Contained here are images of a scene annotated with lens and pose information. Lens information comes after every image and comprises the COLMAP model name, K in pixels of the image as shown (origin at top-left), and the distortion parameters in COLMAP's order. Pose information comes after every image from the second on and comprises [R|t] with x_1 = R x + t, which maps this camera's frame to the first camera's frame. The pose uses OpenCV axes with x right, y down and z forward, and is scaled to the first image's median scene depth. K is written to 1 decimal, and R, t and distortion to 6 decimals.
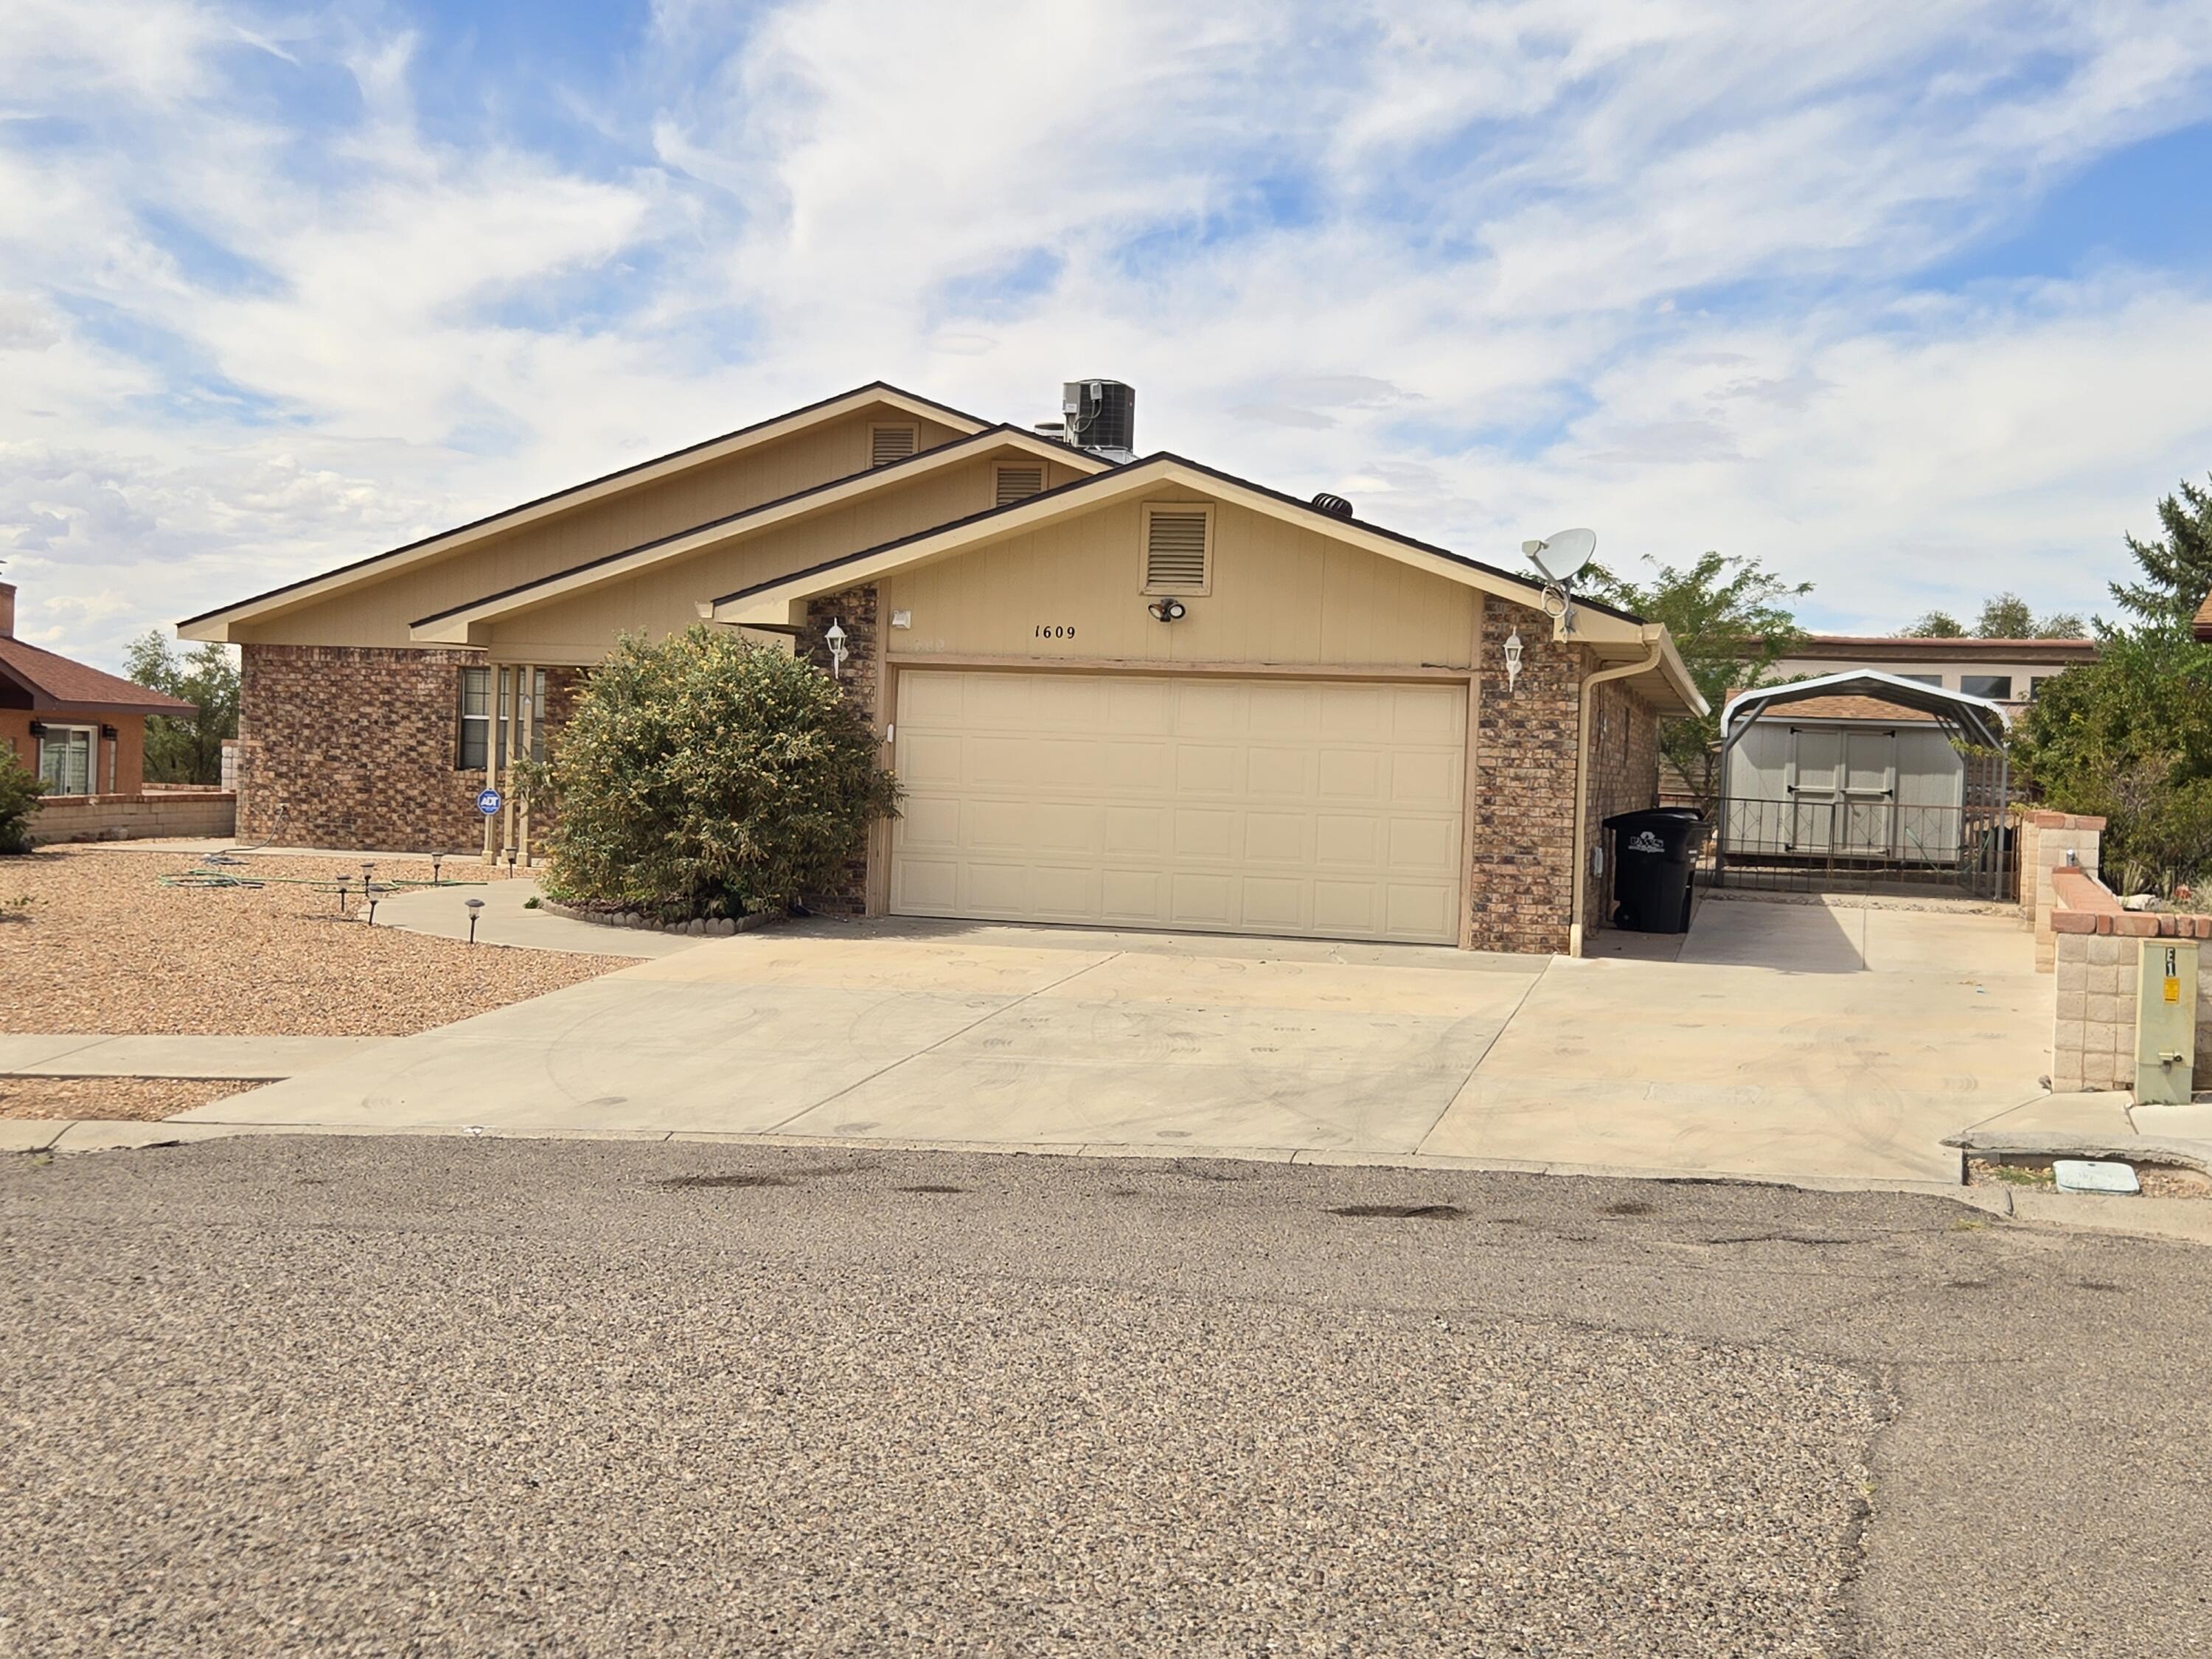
lens RADIAL K [[1480.3, 0, 1102.0], [0, 1480.3, 814.8], [0, 0, 1]] dist [0.066431, -0.052107]
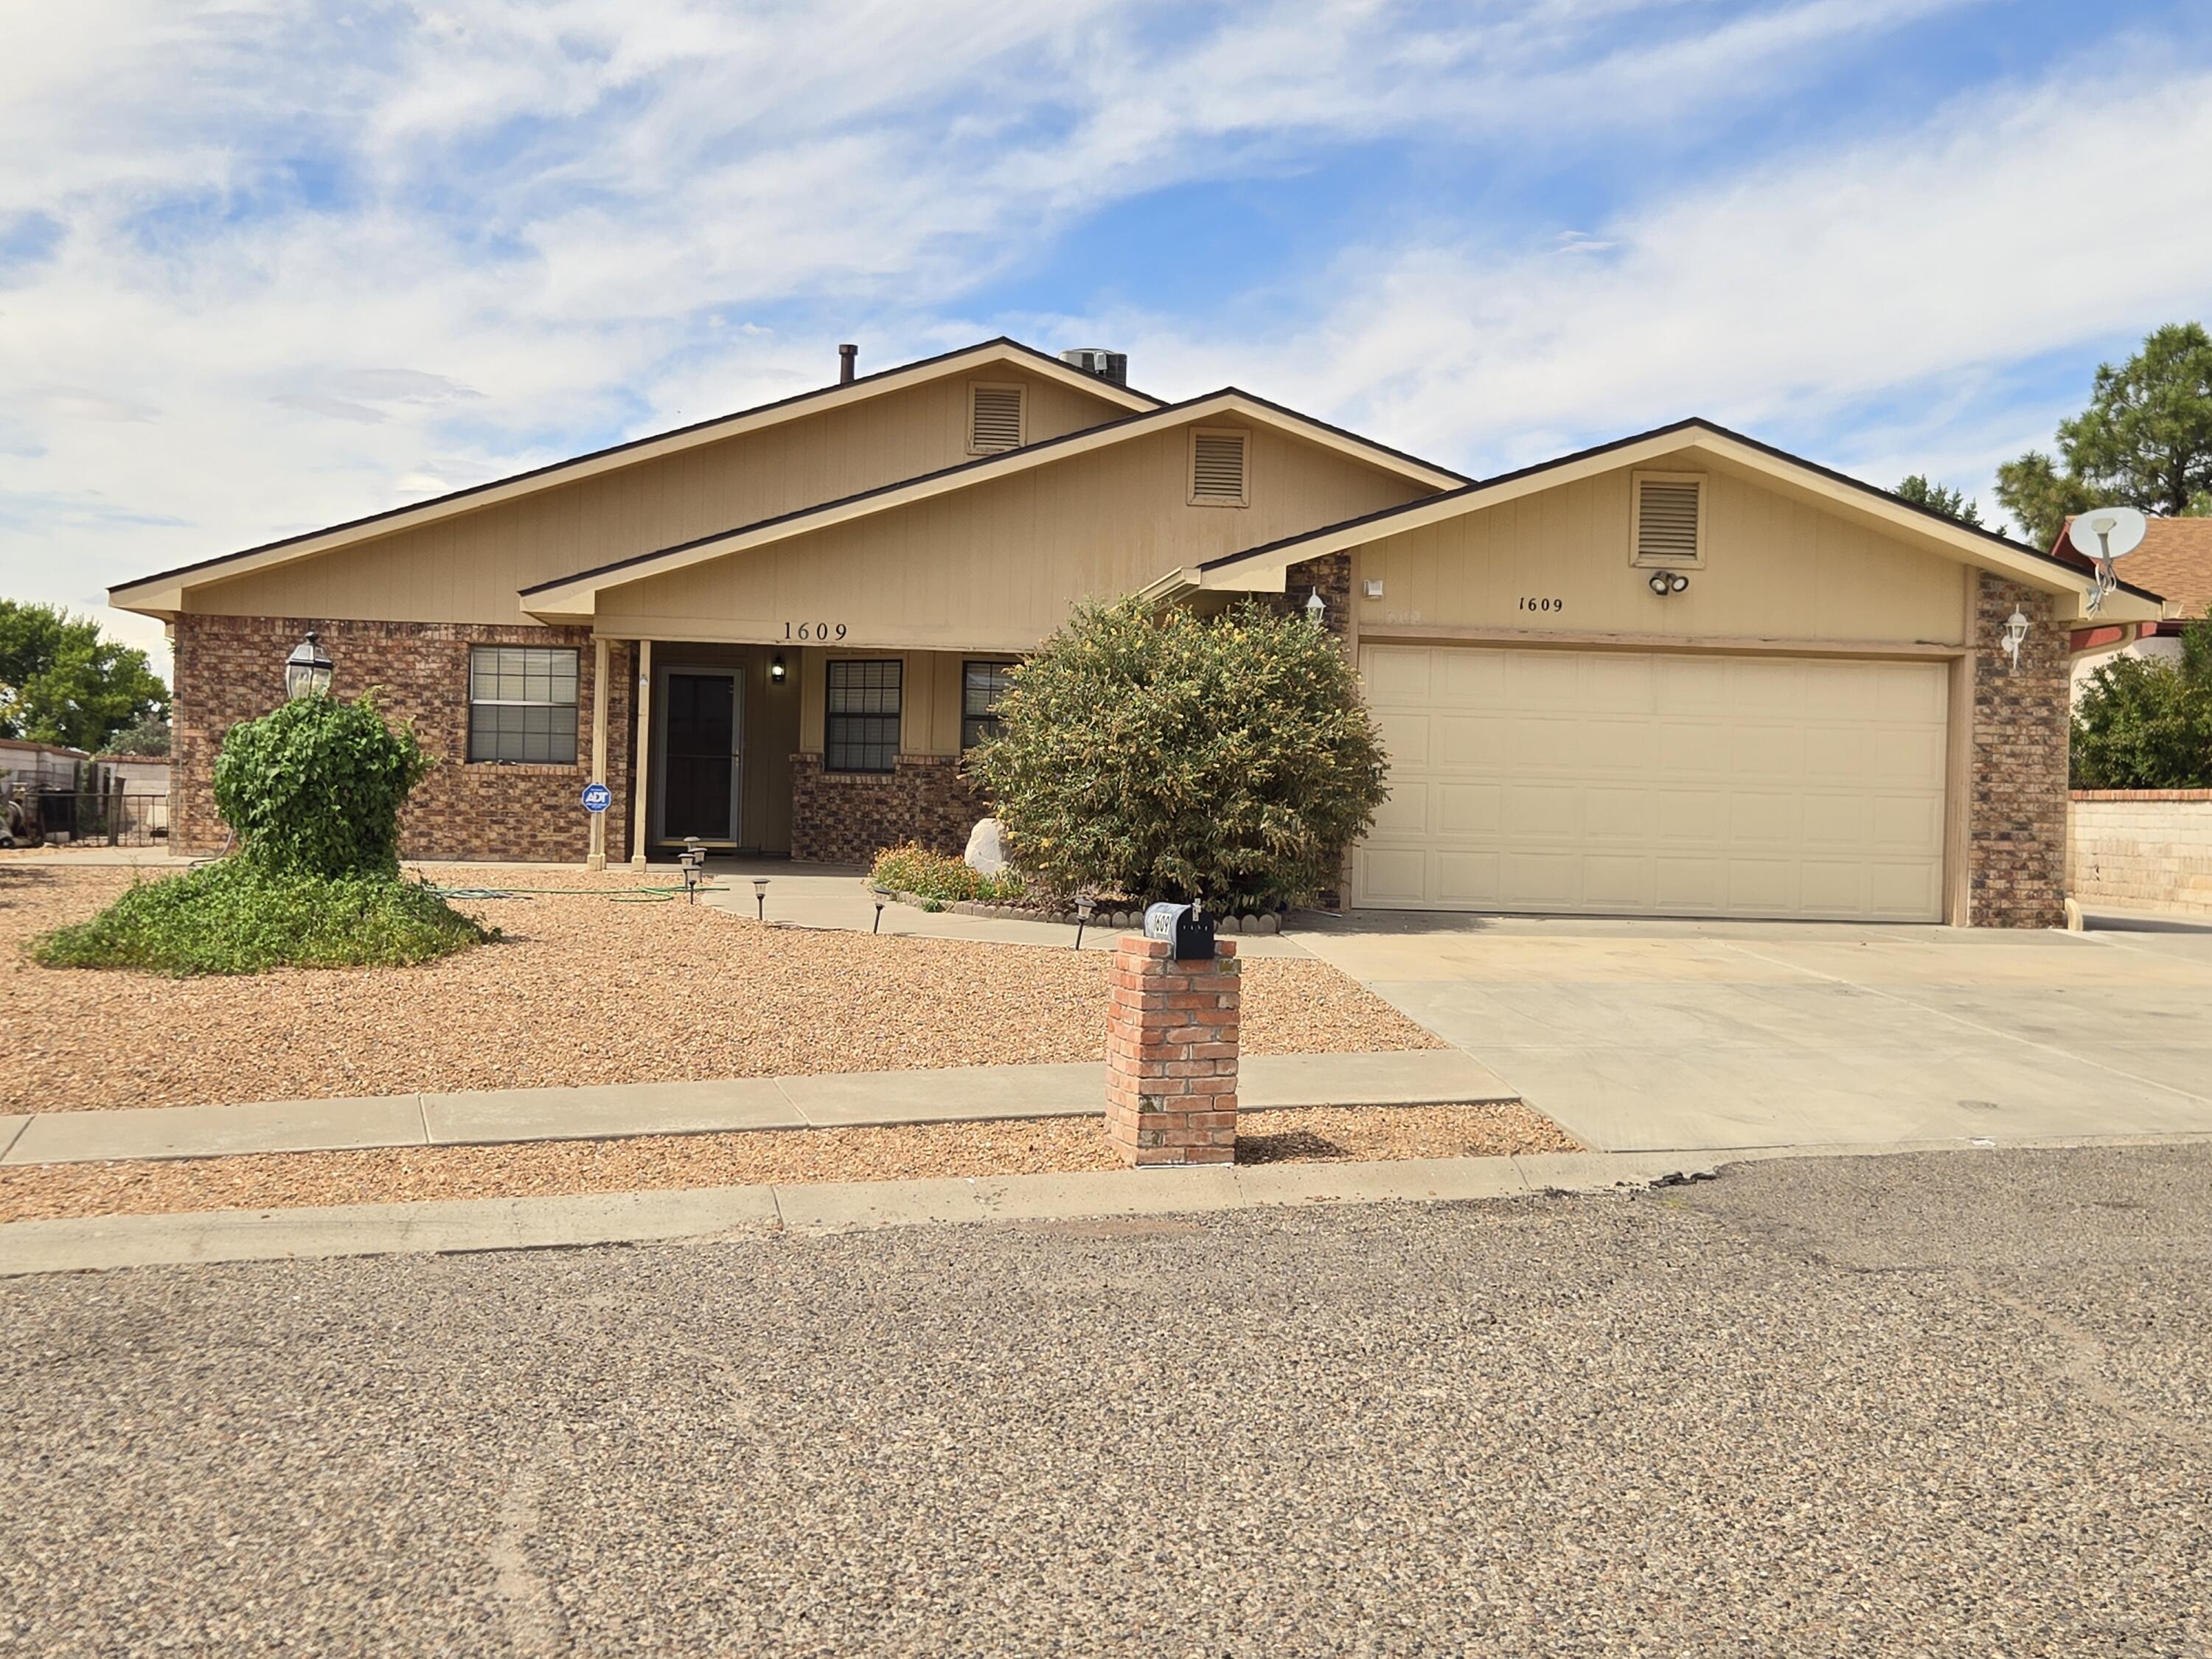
lens RADIAL K [[1530.2, 0, 1104.6], [0, 1530.2, 808.6], [0, 0, 1]] dist [0.057339, -0.052489]
pose [[0.975902, -0.013180, 0.217809, -0.525685], [0.013758, 0.999905, -0.001140, 0.004259], [-0.217774, 0.004109, 0.975991, 0.103809]]
